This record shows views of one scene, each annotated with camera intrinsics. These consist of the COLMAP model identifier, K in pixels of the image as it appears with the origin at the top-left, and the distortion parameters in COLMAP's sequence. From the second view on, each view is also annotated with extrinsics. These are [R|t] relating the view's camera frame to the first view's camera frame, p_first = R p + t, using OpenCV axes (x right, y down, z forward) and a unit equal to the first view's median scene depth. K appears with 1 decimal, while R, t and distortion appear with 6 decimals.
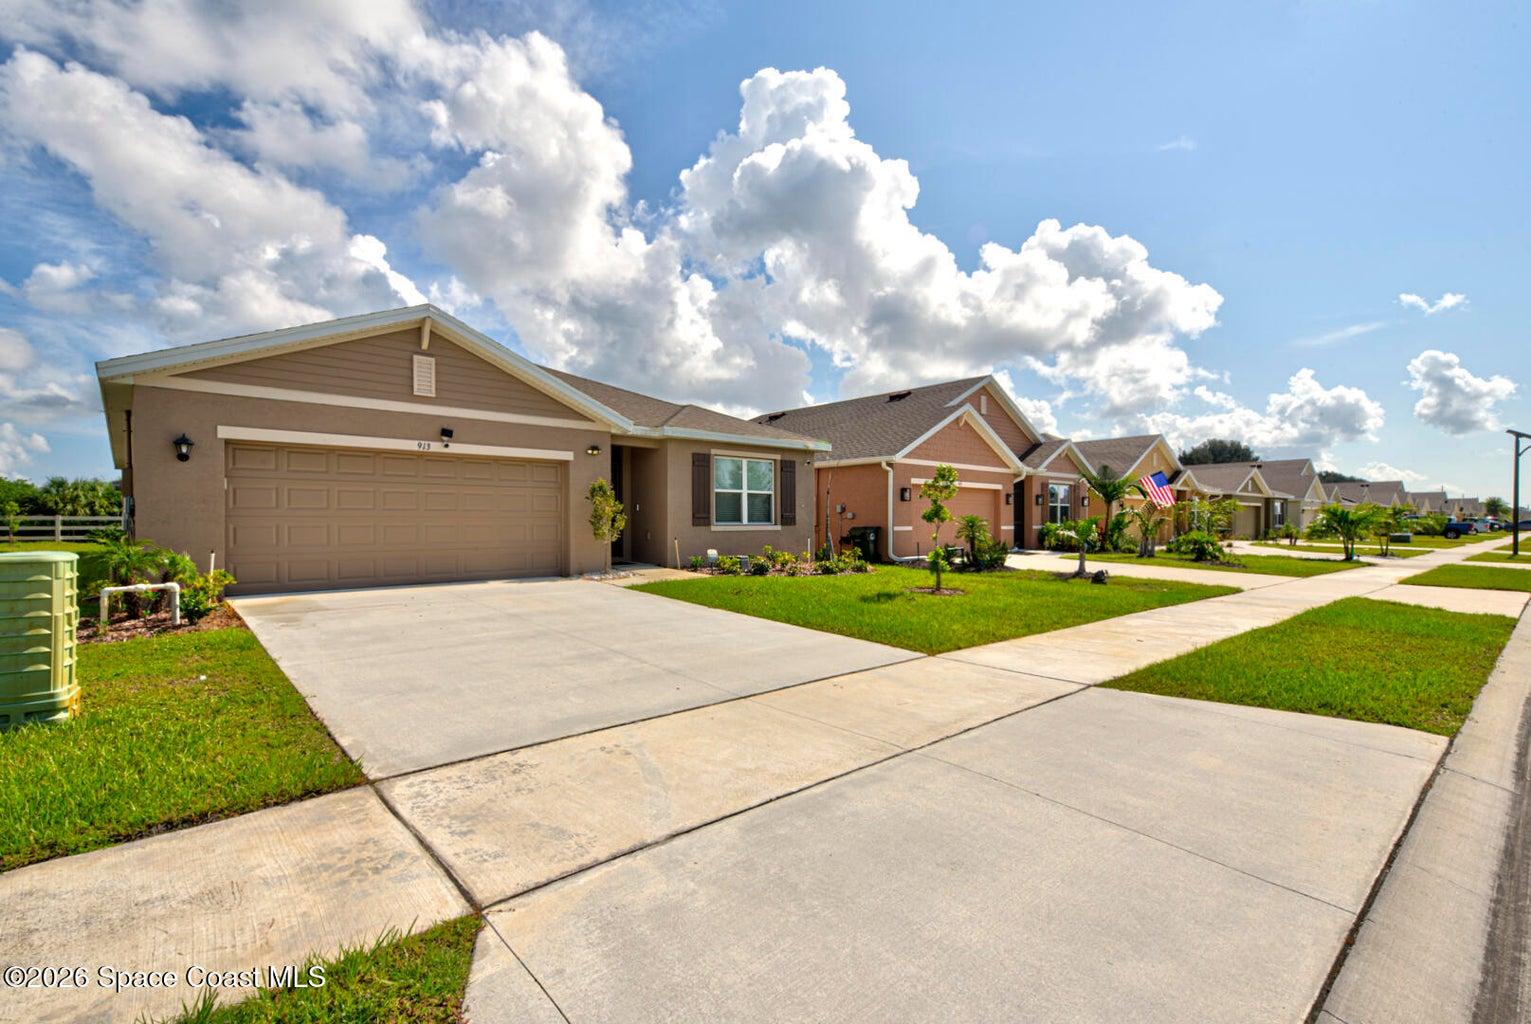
lens RADIAL K [[676.5, 0, 765.5], [0, 676.5, 512.0], [0, 0, 1]] dist [0.025391, 0.000083]
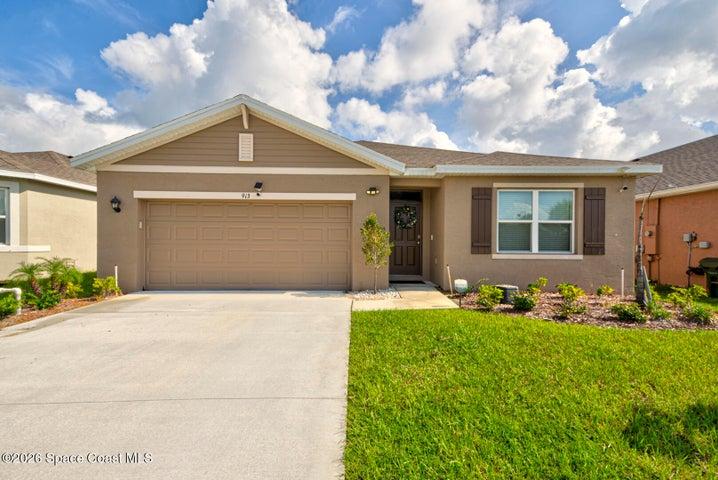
lens RADIAL K [[337.9, 0, 359.4], [0, 337.9, 243.1], [0, 0, 1]] dist [0.033640, -0.000371]
pose [[0.753355, 0.004512, -0.657598, 0.113910], [0.000471, 0.999973, 0.007401, -0.001016], [0.657613, -0.005885, 0.753333, 0.447330]]
